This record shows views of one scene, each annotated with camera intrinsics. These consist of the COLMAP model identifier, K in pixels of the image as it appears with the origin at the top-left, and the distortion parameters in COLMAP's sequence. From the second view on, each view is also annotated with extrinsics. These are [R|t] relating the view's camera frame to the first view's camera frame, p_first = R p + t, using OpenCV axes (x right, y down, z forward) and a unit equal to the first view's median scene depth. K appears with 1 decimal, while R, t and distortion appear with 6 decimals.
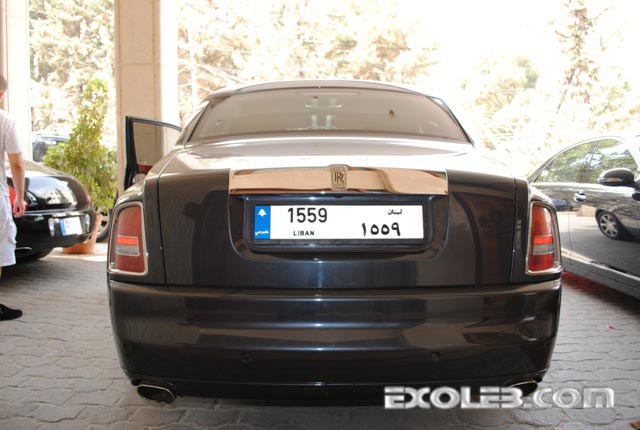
lens RADIAL K [[526.7, 0, 317.4], [0, 526.7, 214.7], [0, 0, 1]] dist [-0.032700, -0.013348]
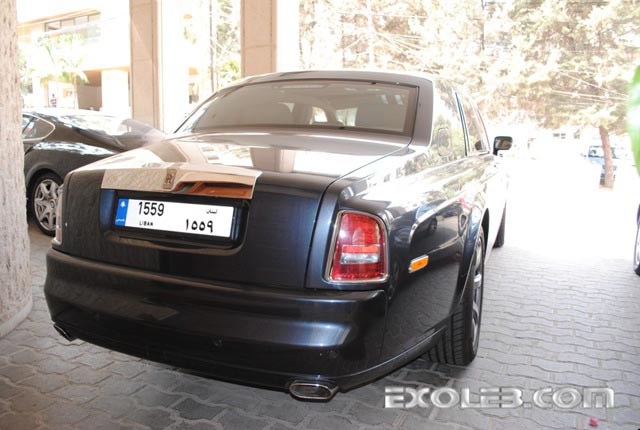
lens RADIAL K [[526.7, 0, 319.3], [0, 526.7, 216.8], [0, 0, 1]] dist [-0.032700, -0.013348]
pose [[0.920653, 0.075038, -0.383103, 0.795533], [-0.046772, 0.995486, 0.082584, -0.097807], [0.387570, -0.058112, 0.920007, 0.045734]]
